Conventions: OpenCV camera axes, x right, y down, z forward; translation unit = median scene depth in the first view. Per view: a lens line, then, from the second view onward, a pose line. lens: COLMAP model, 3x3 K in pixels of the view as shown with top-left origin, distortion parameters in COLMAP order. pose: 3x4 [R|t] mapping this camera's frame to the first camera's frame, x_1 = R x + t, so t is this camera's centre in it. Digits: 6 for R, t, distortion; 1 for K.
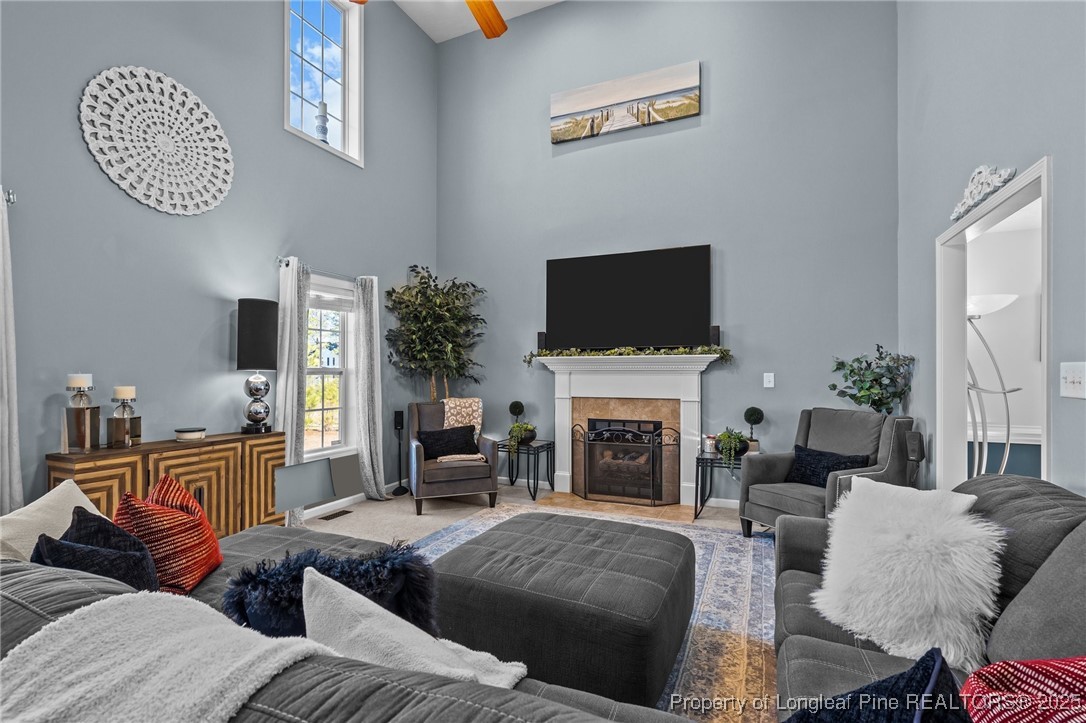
lens RADIAL K [[493.6, 0, 540.0], [0, 493.6, 368.5], [0, 0, 1]] dist [-0.002887, 0.000657]
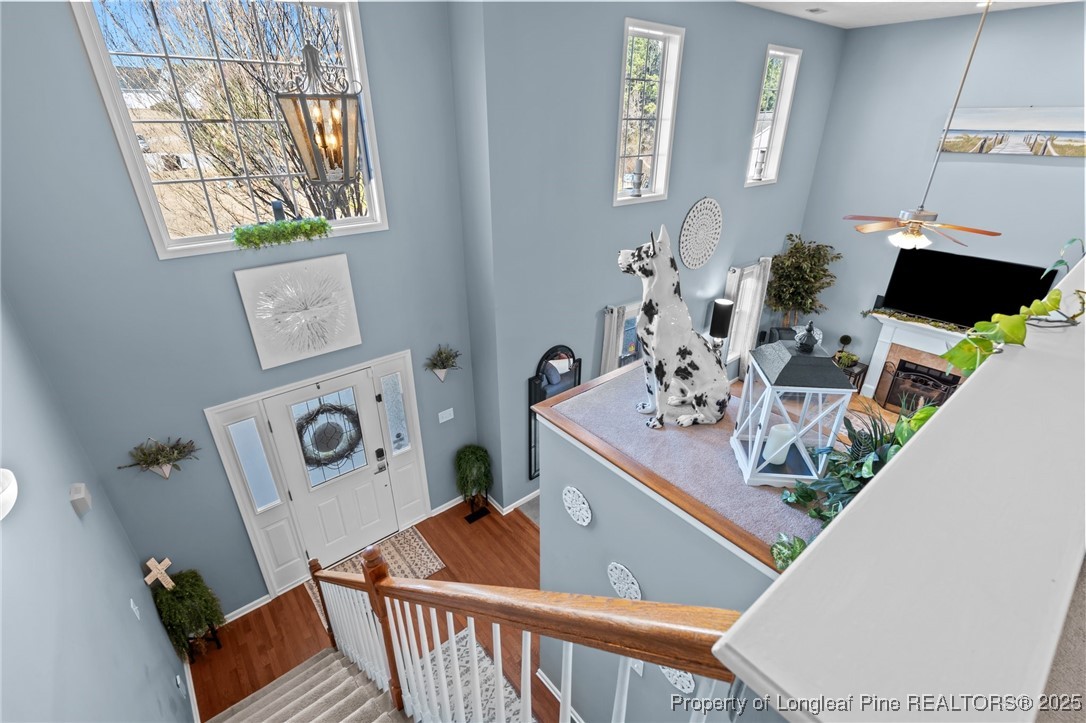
lens RADIAL K [[481.0, 0, 545.7], [0, 481.0, 362.4], [0, 0, 1]] dist [0.000804, 0.000053]
pose [[0.901263, 0.190281, -0.389254, -0.322891], [0.005090, 0.893692, 0.448652, -0.586815], [0.433243, -0.406335, 0.804483, -0.691210]]
